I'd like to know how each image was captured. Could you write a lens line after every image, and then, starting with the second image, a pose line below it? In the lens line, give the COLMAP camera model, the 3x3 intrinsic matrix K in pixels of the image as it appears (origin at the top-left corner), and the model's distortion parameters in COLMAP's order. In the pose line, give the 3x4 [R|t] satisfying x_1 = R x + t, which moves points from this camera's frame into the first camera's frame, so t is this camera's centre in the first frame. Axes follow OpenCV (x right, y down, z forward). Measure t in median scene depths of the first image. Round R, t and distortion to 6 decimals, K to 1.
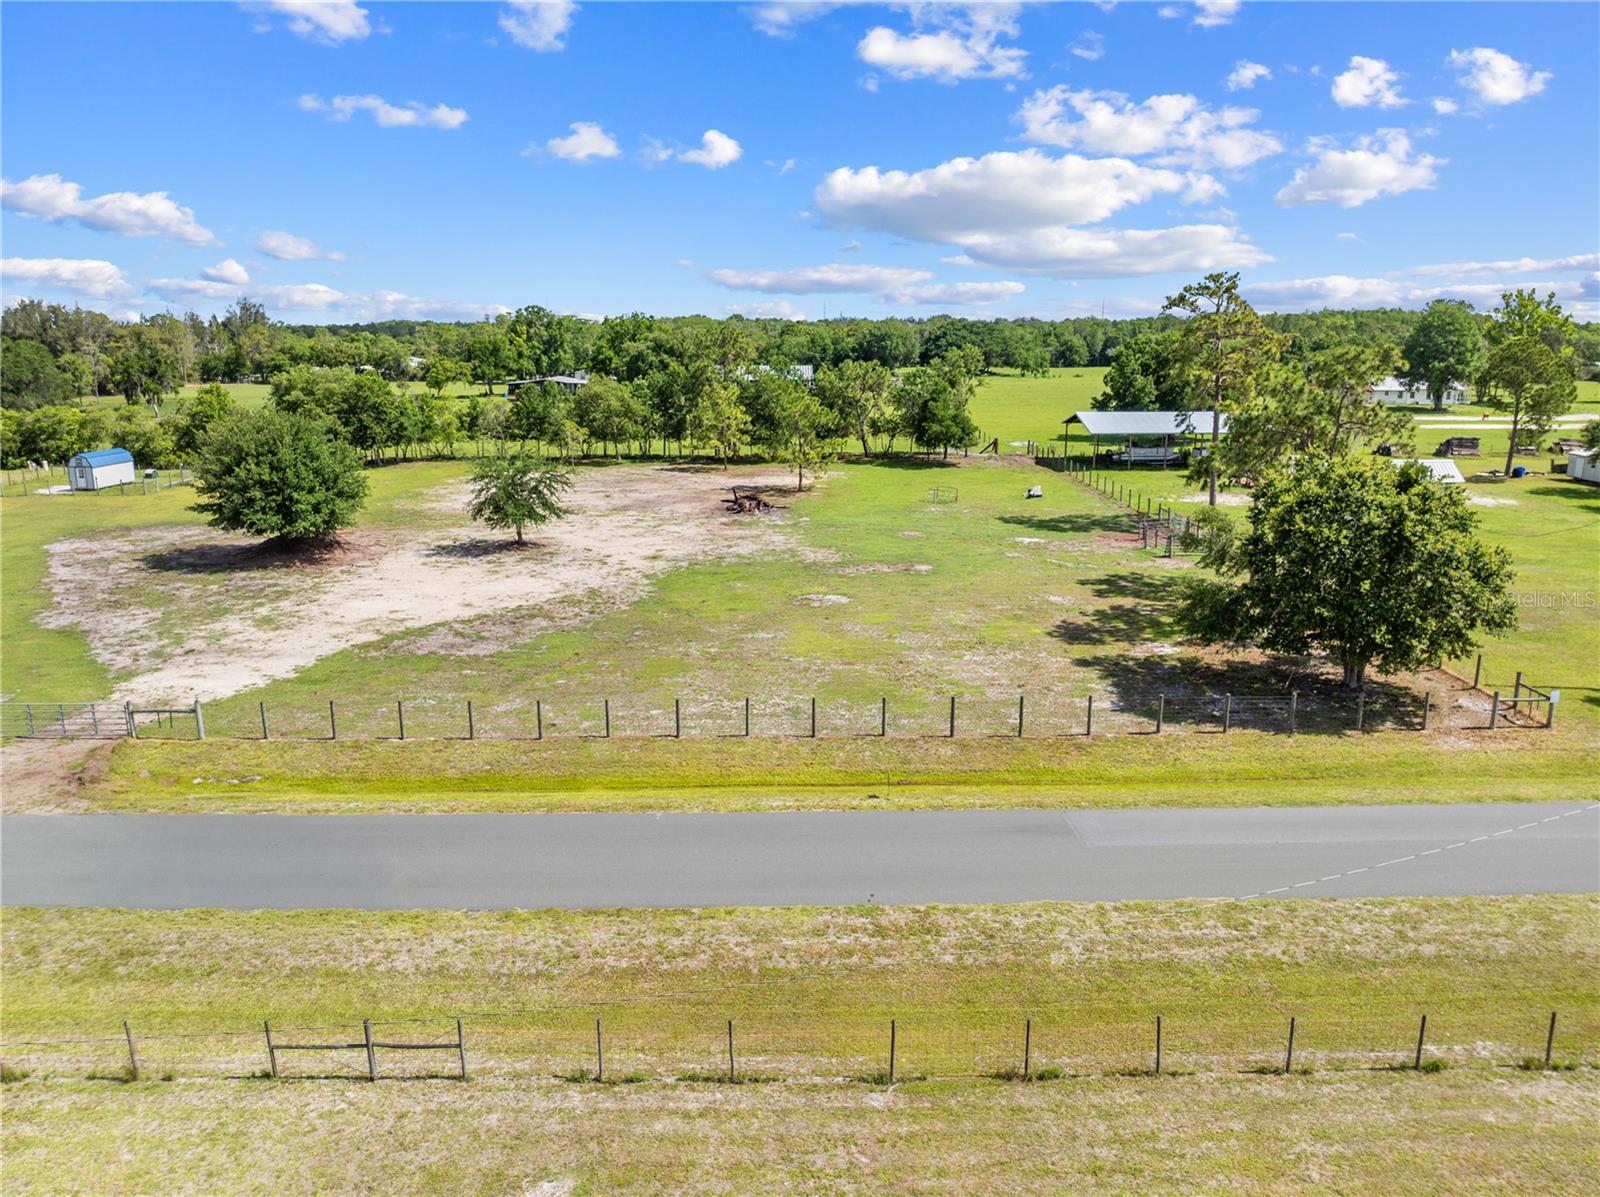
lens RADIAL K [[1123.7, 0, 806.4], [0, 1123.7, 601.7], [0, 0, 1]] dist [-0.039050, 0.007195]
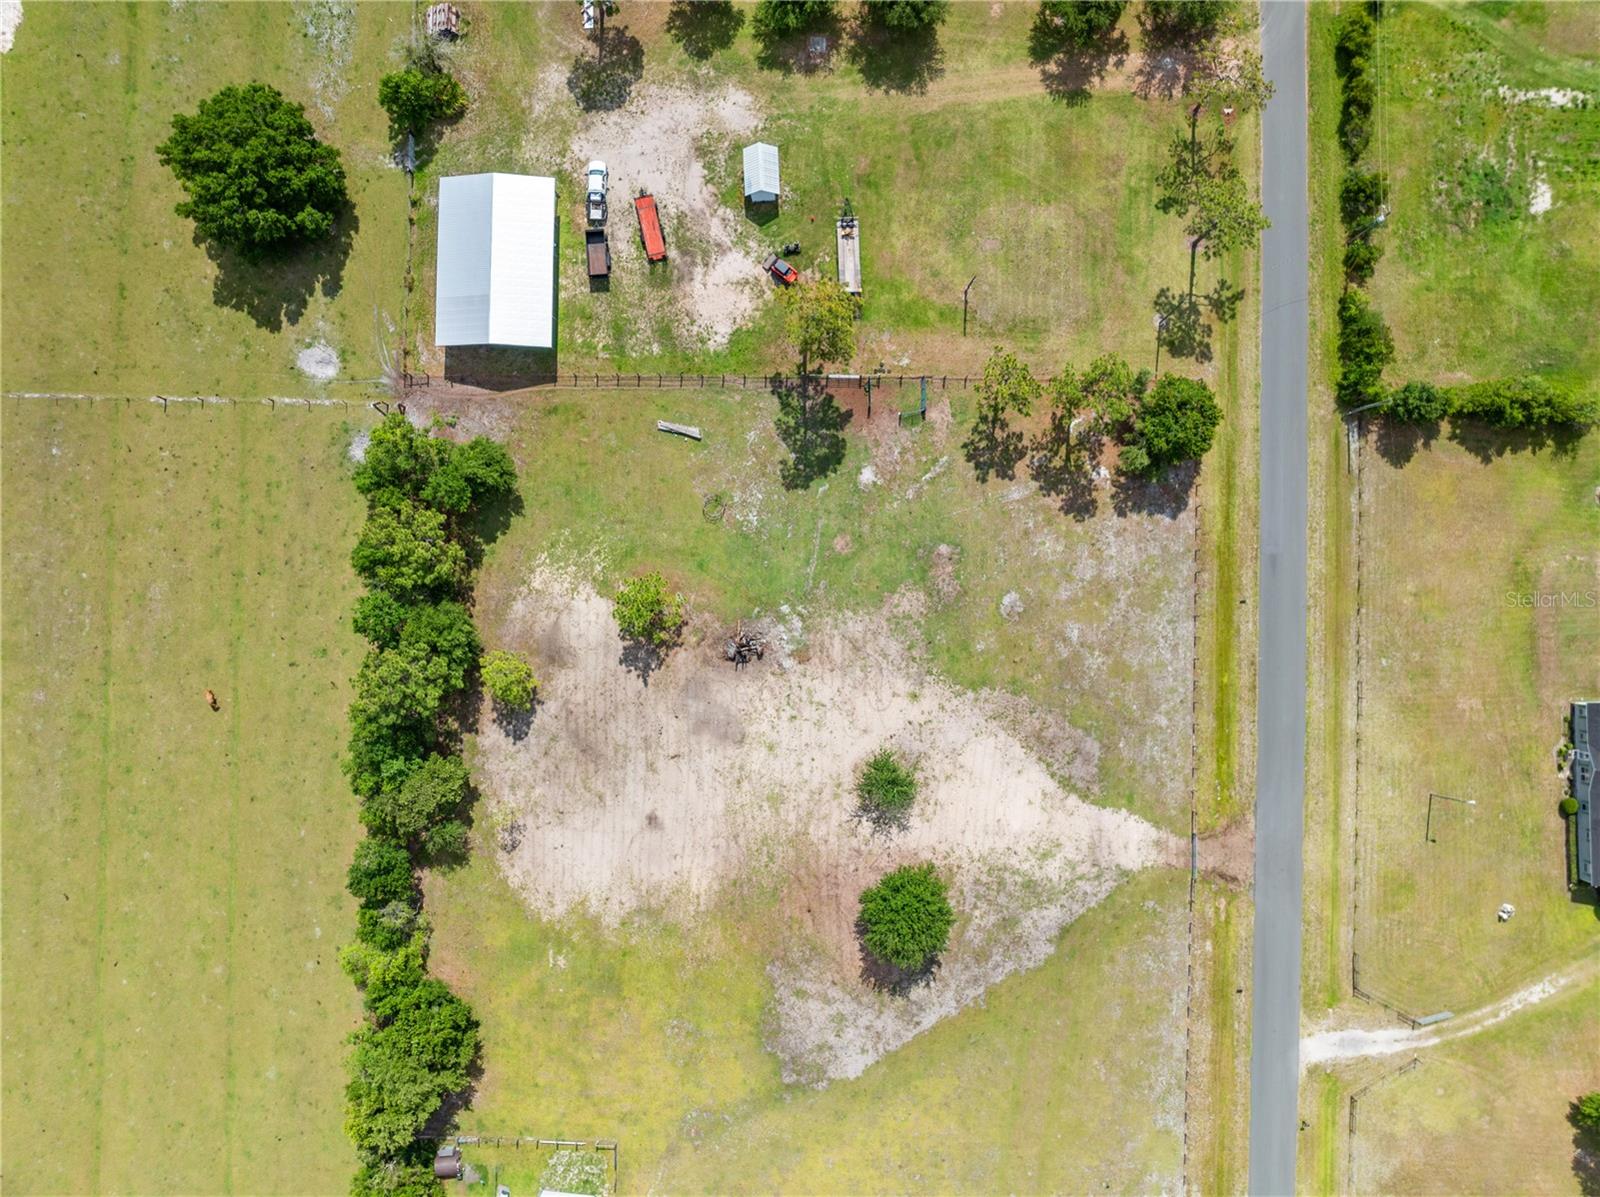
lens RADIAL K [[1123.7, 0, 852.0], [0, 1123.7, 584.4], [0, 0, 1]] dist [-0.039050, 0.007195]
pose [[0.026872, -0.999273, 0.027031, -0.012432], [0.239523, 0.032690, 0.970340, -2.636287], [-0.970519, -0.019601, 0.240227, 0.978639]]
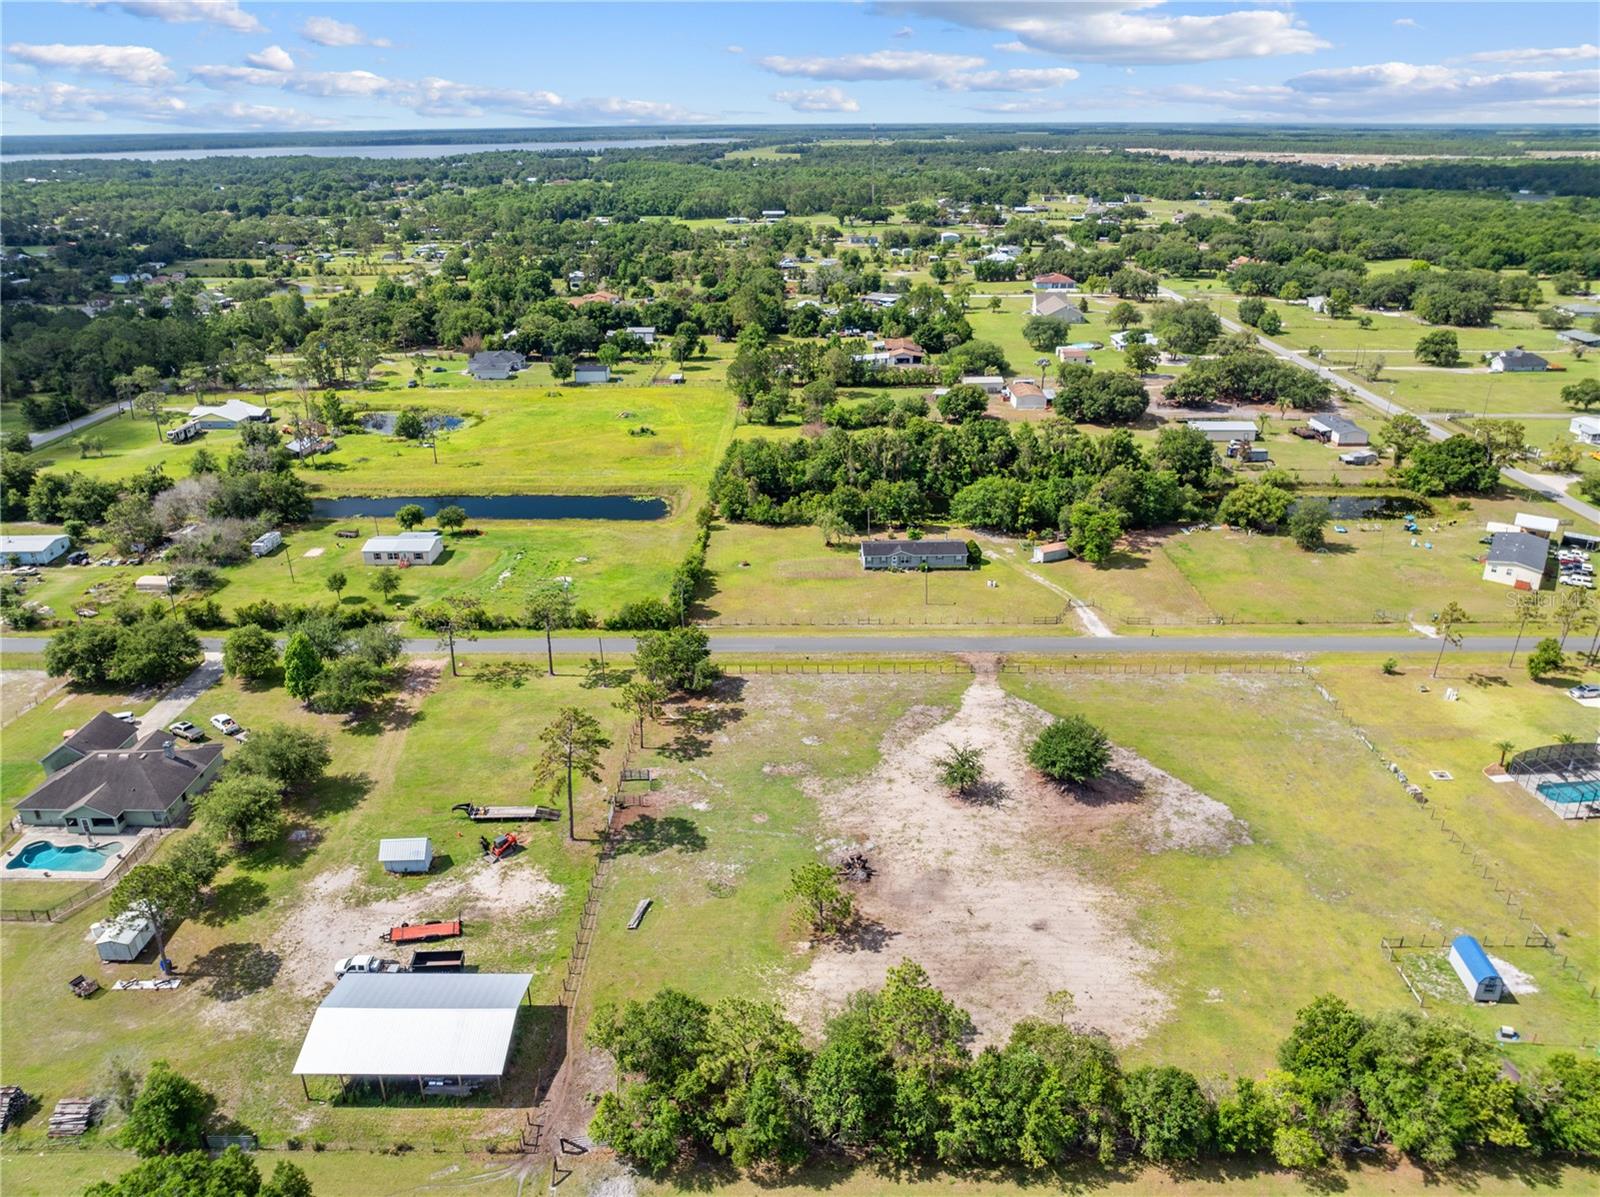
lens RADIAL K [[1123.7, 0, 807.0], [0, 1123.7, 603.7], [0, 0, 1]] dist [-0.039050, 0.007195]
pose [[-0.999825, 0.003885, 0.018325, -0.028434], [0.014228, 0.793781, 0.608038, -2.330780], [-0.012184, 0.608192, -0.793697, 3.621270]]
